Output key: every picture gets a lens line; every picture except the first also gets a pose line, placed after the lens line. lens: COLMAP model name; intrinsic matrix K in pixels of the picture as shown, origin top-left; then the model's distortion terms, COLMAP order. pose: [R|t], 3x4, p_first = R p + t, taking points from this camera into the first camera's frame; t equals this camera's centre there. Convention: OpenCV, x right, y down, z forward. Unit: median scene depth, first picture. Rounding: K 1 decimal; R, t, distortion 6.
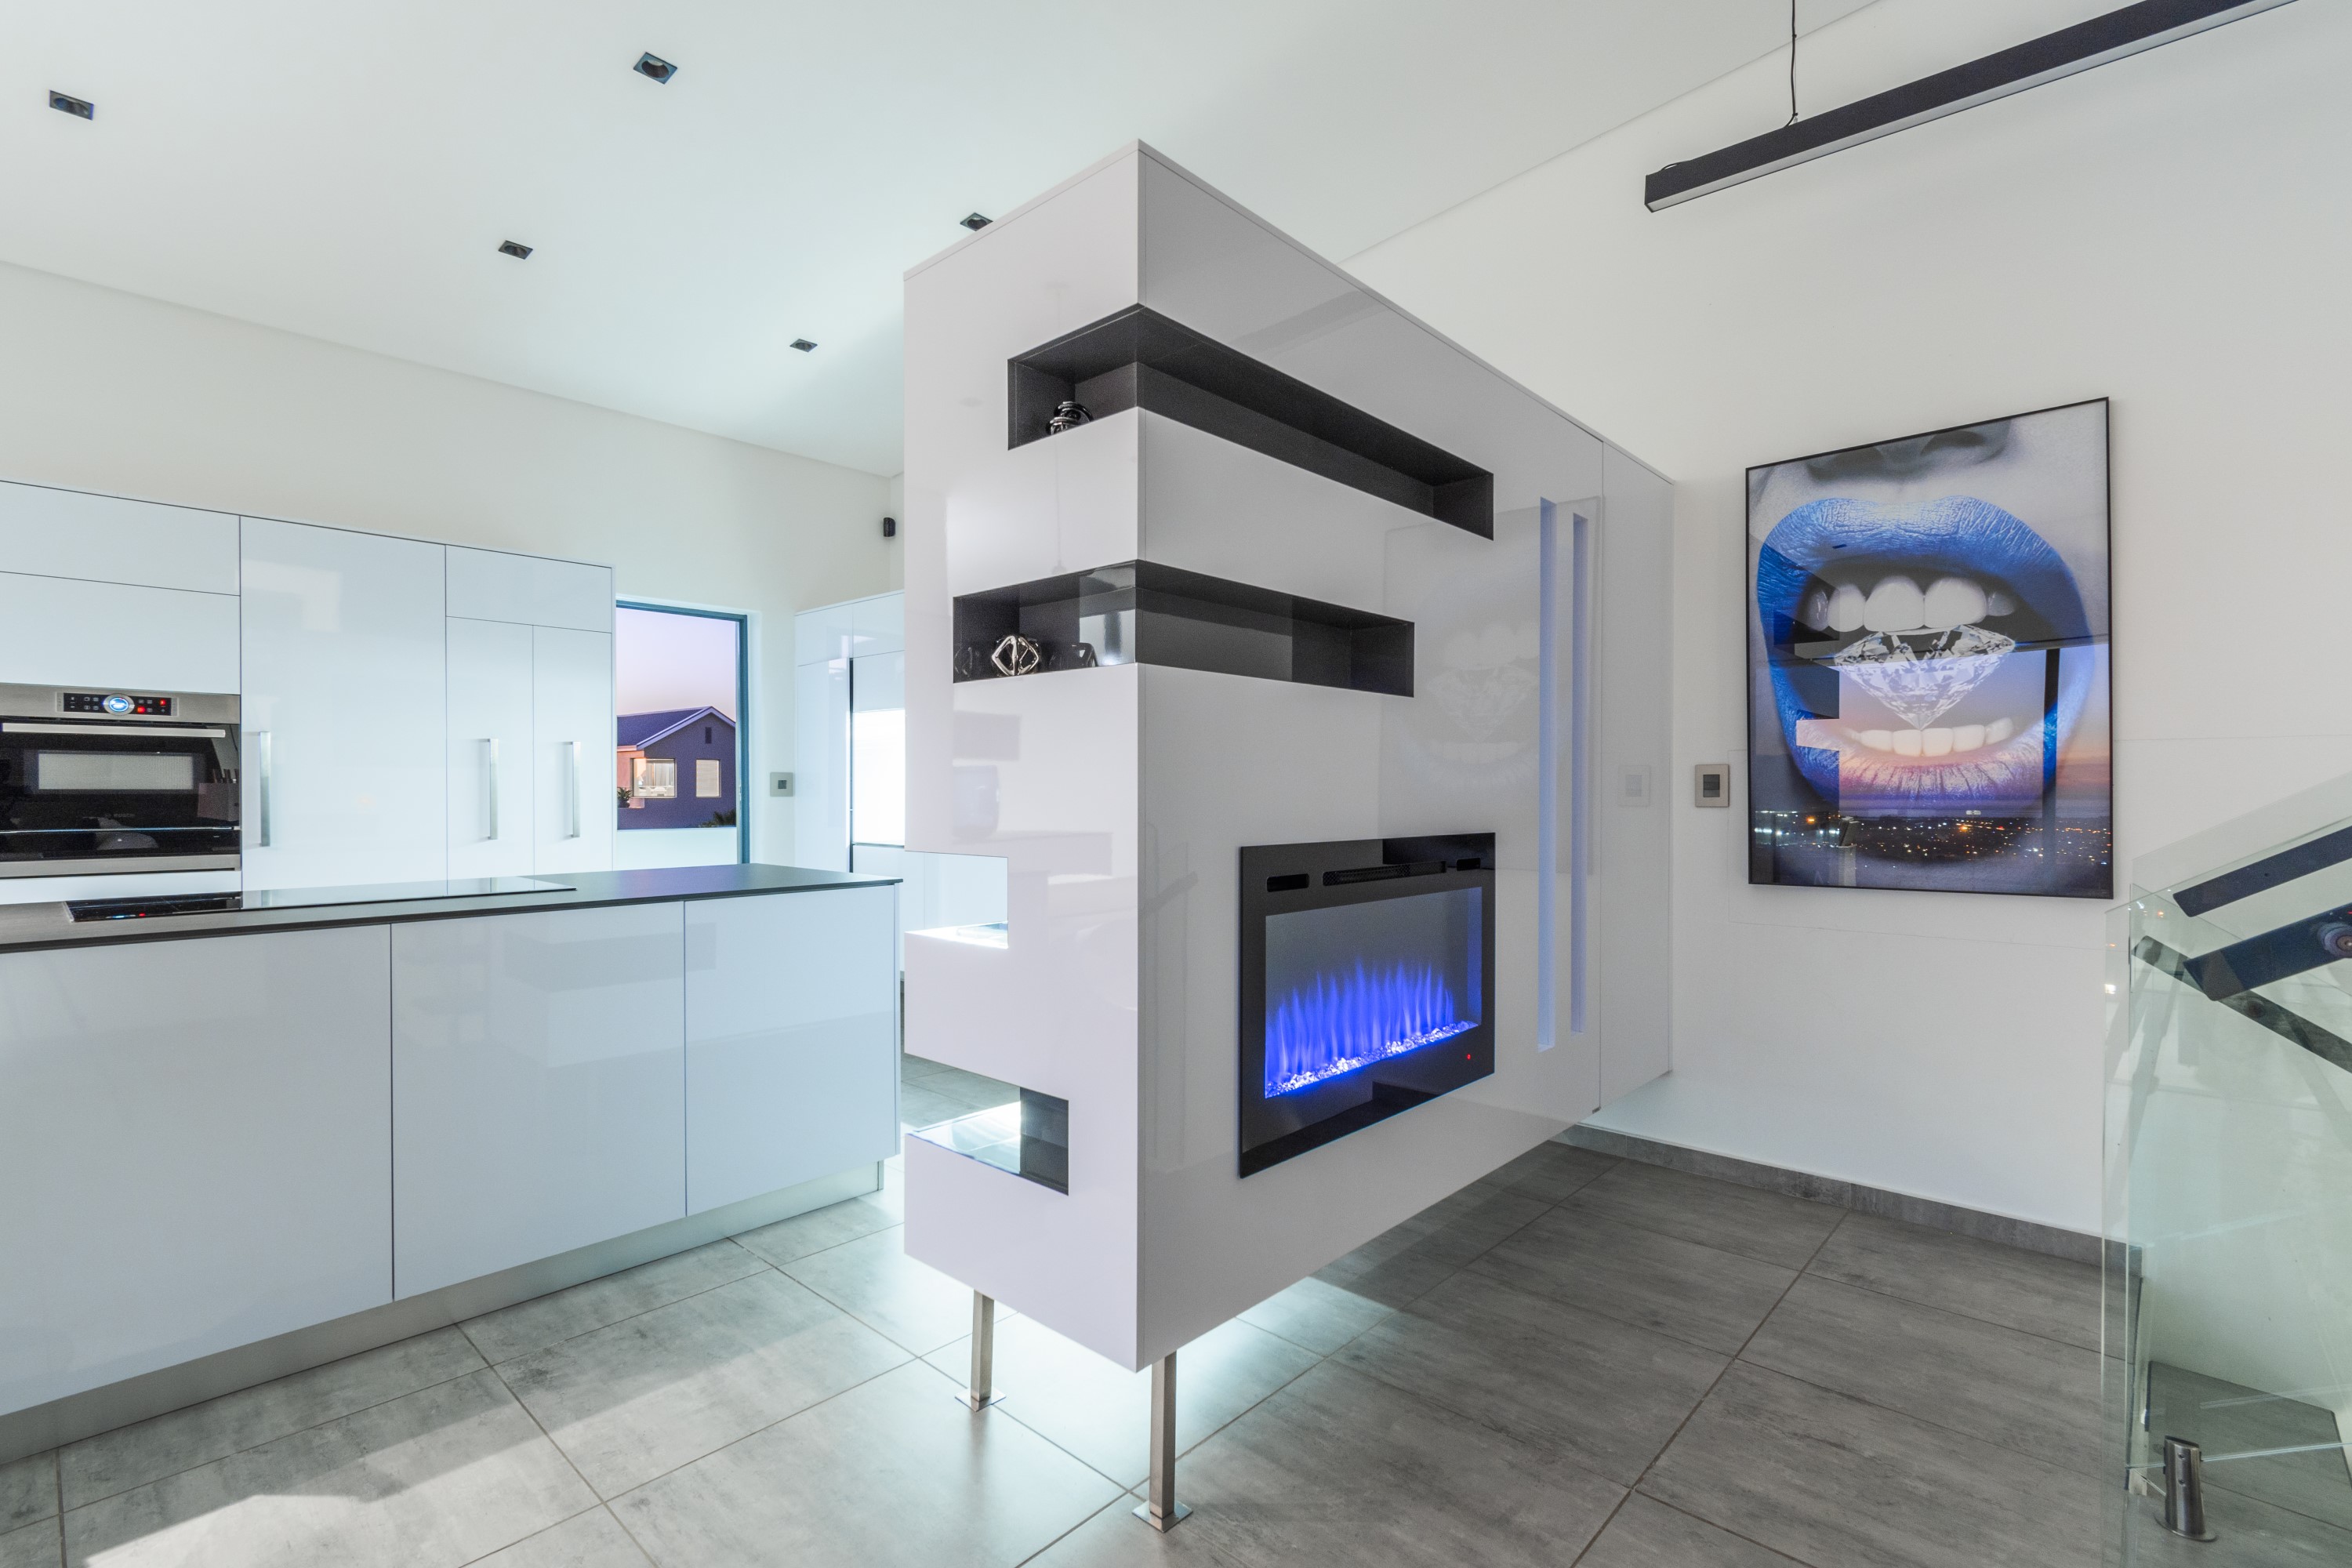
lens RADIAL K [[1066.5, 0, 1166.1], [0, 1066.5, 802.7], [0, 0, 1]] dist [0.000265, -0.000467]
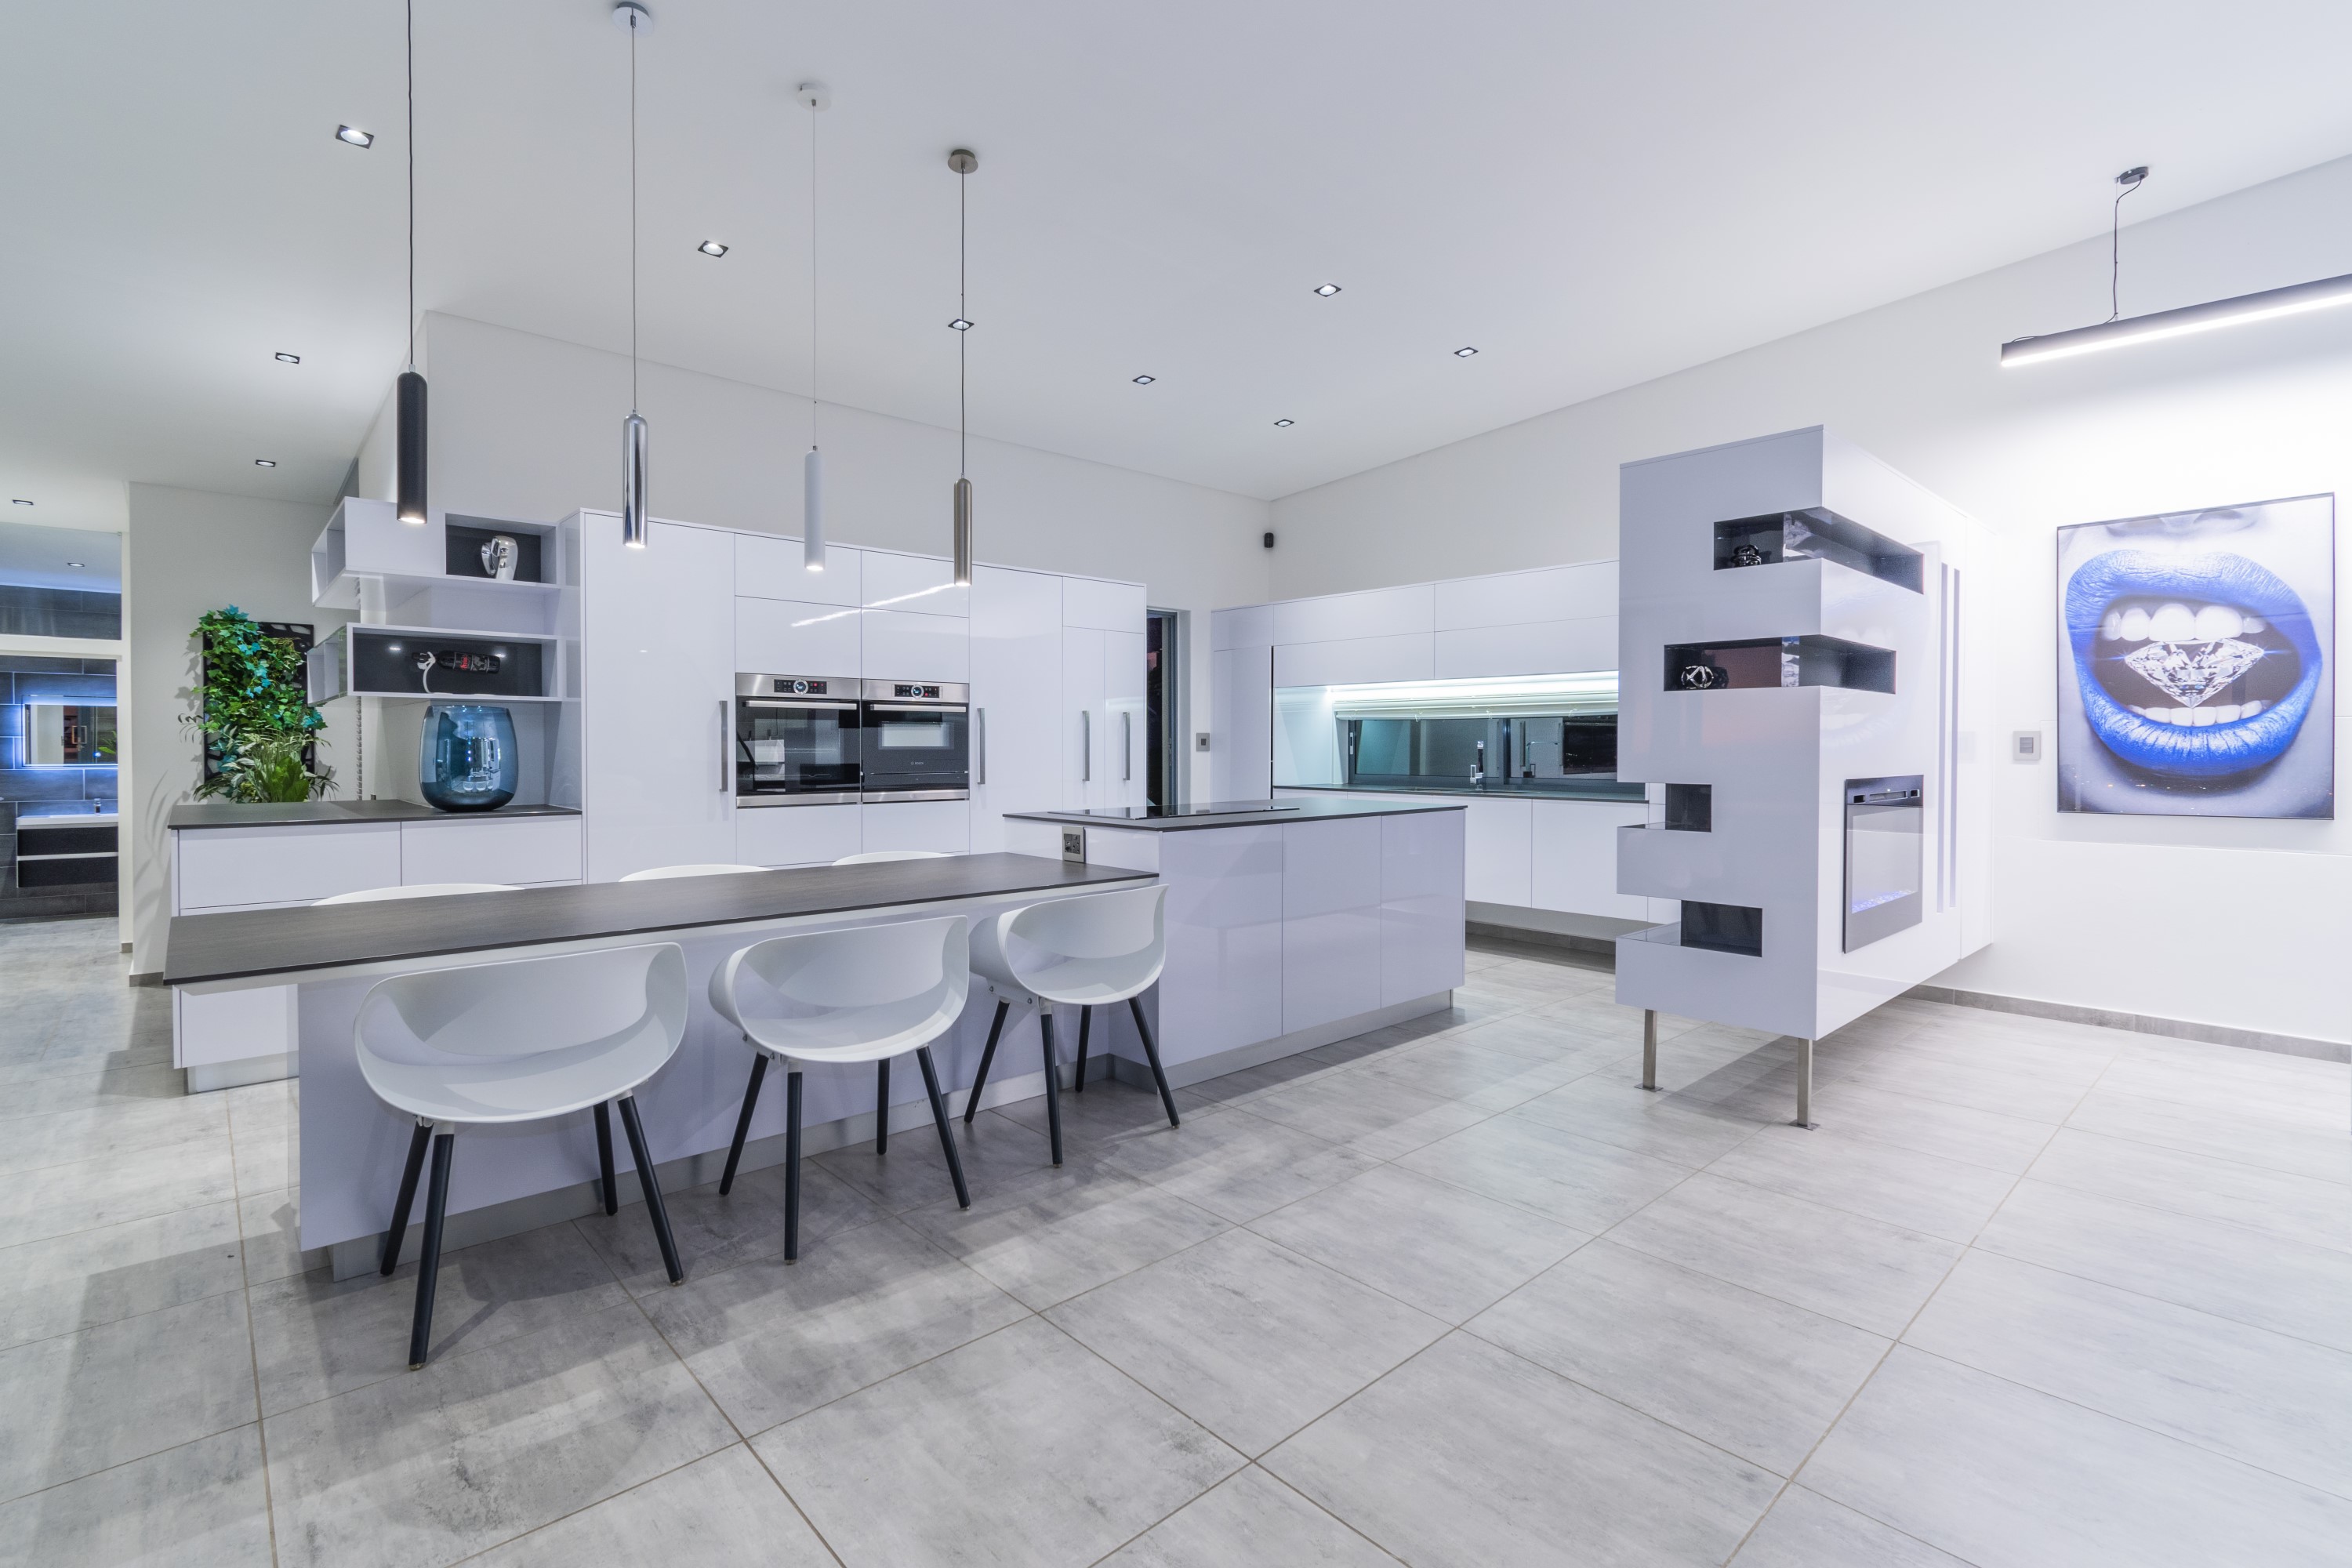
lens RADIAL K [[1066.5, 0, 1164.4], [0, 1066.5, 764.7], [0, 0, 1]] dist [0.000265, -0.000467]
pose [[0.996009, 0.002477, -0.089218, -0.576999], [-0.001953, 0.999980, 0.005965, 0.004252], [0.089231, -0.005767, 0.995994, -0.598861]]
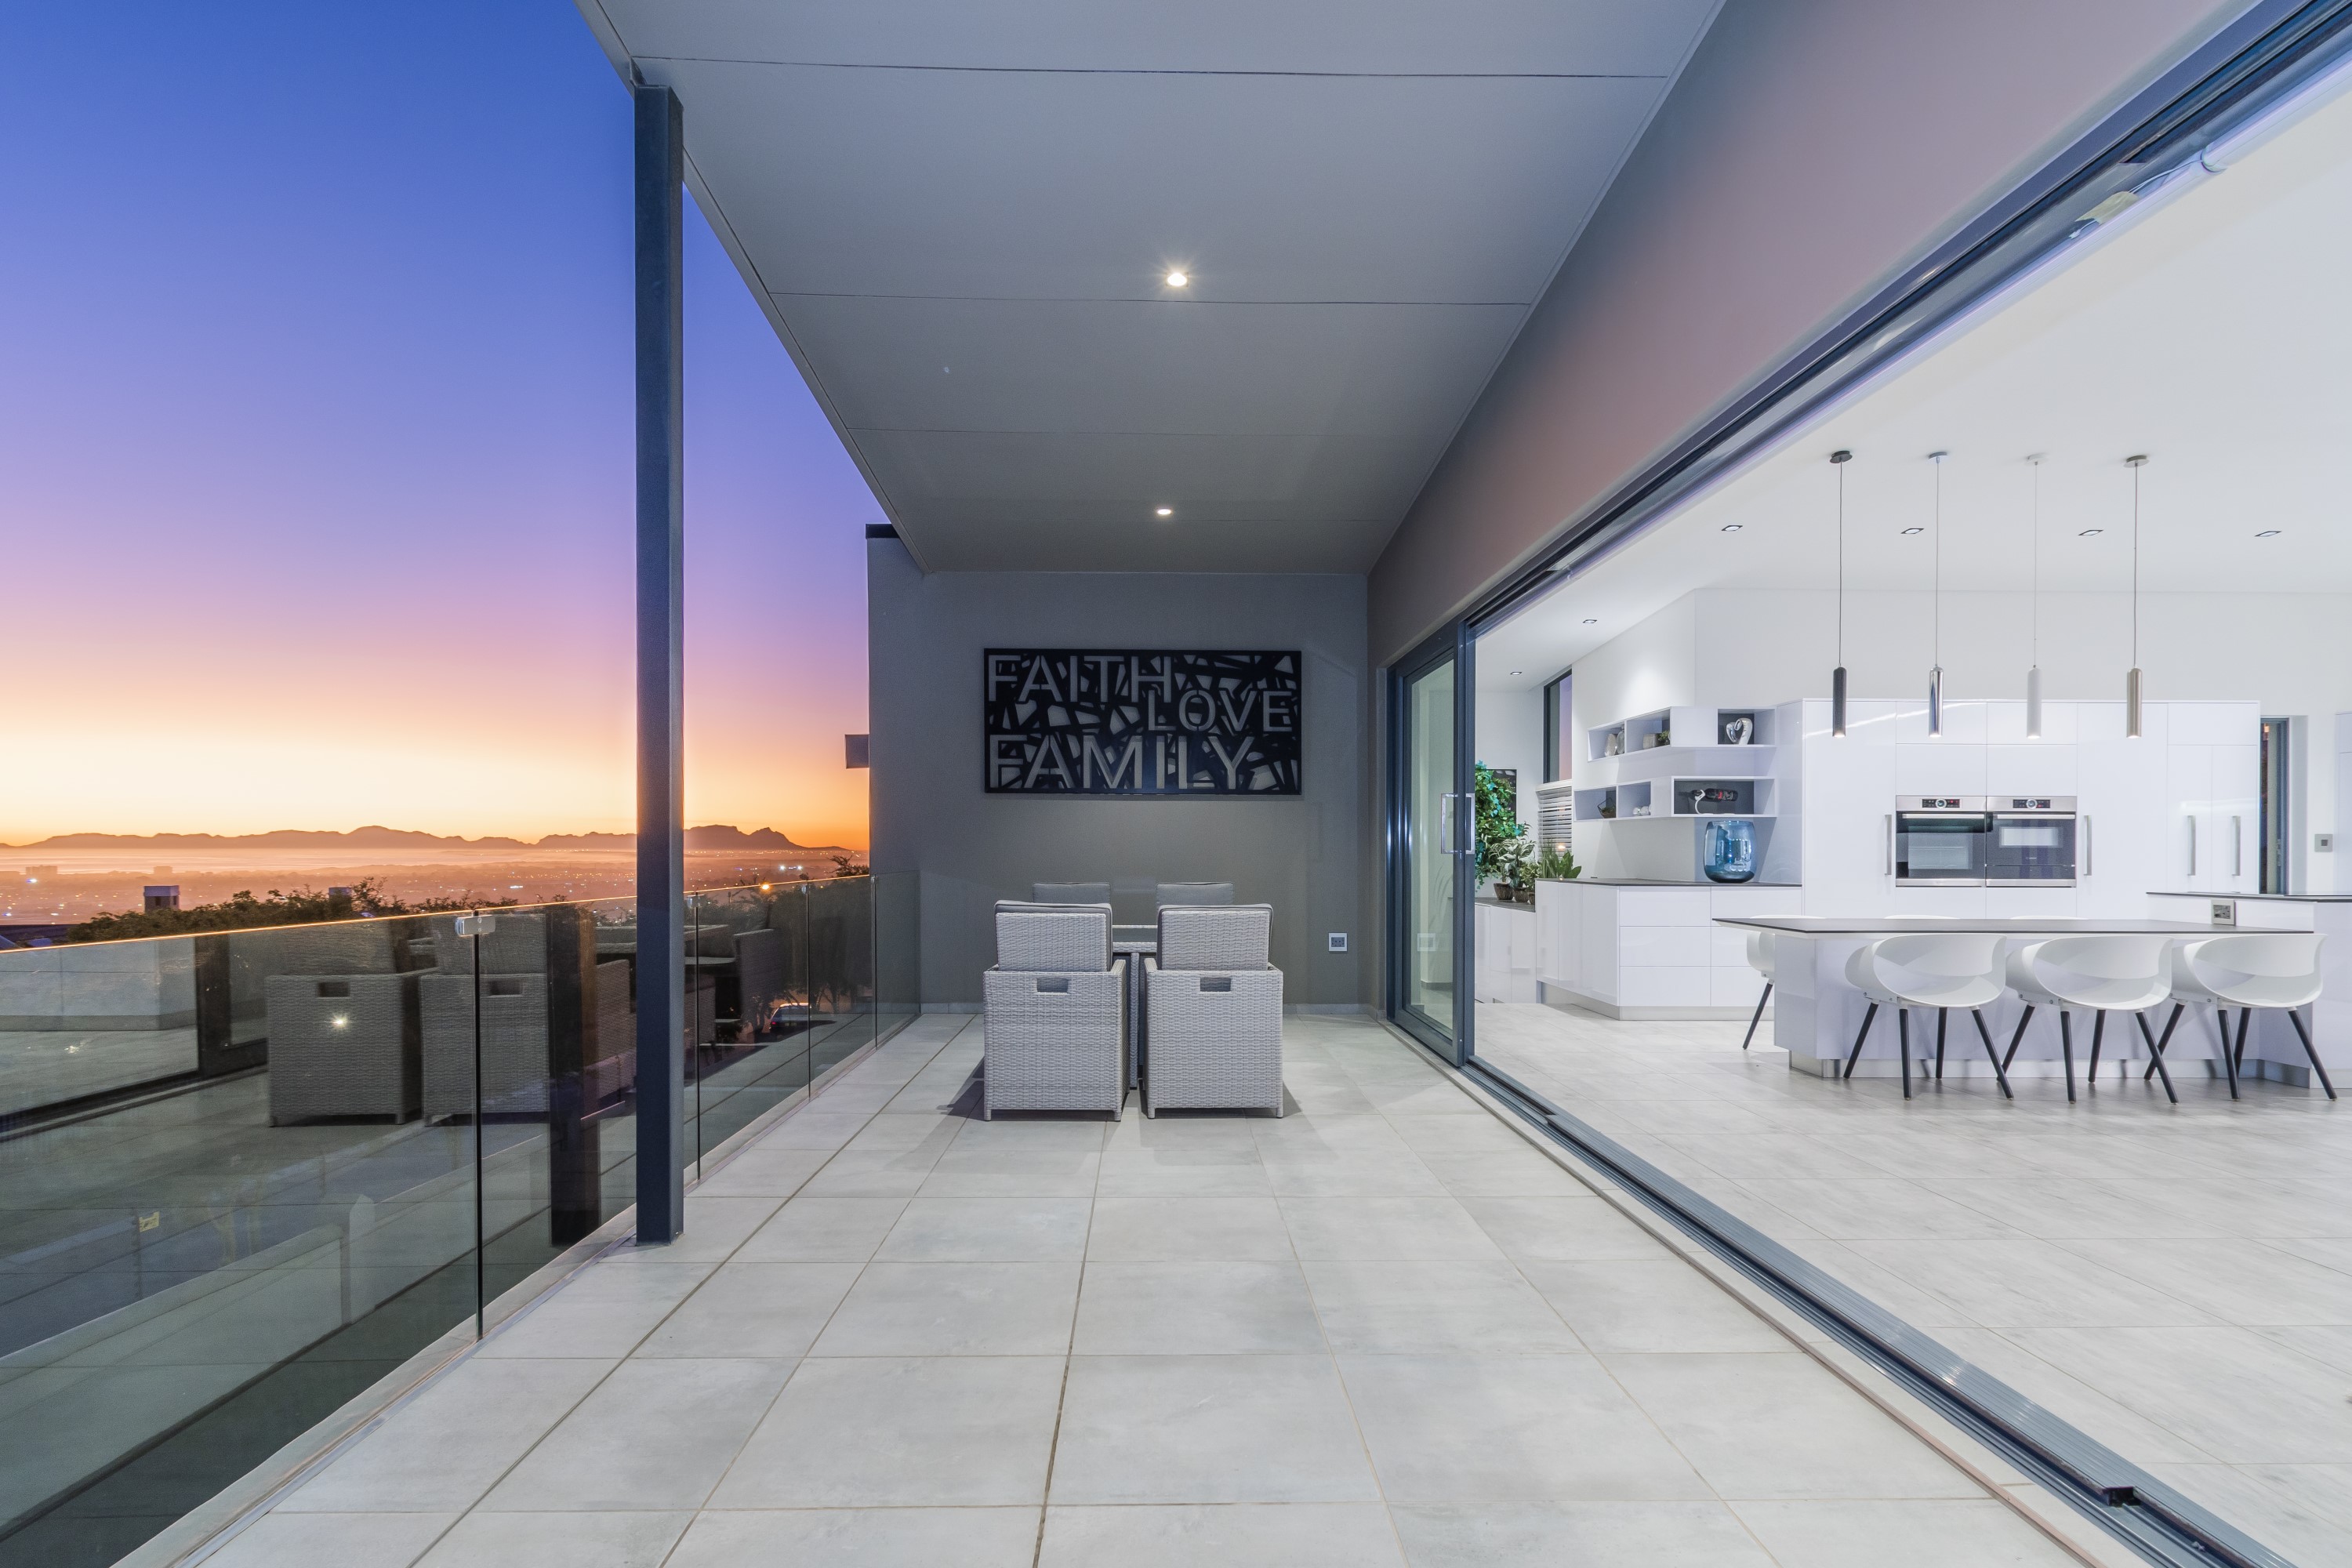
lens RADIAL K [[1149.7, 0, 1154.3], [0, 1149.7, 866.0], [0, 0, 1]] dist [-0.003981, -0.001853]
pose [[0.680434, 0.011081, -0.732726, -0.612726], [-0.010651, 0.999930, 0.005231, 0.038657], [0.732732, 0.004245, 0.680504, -2.021764]]
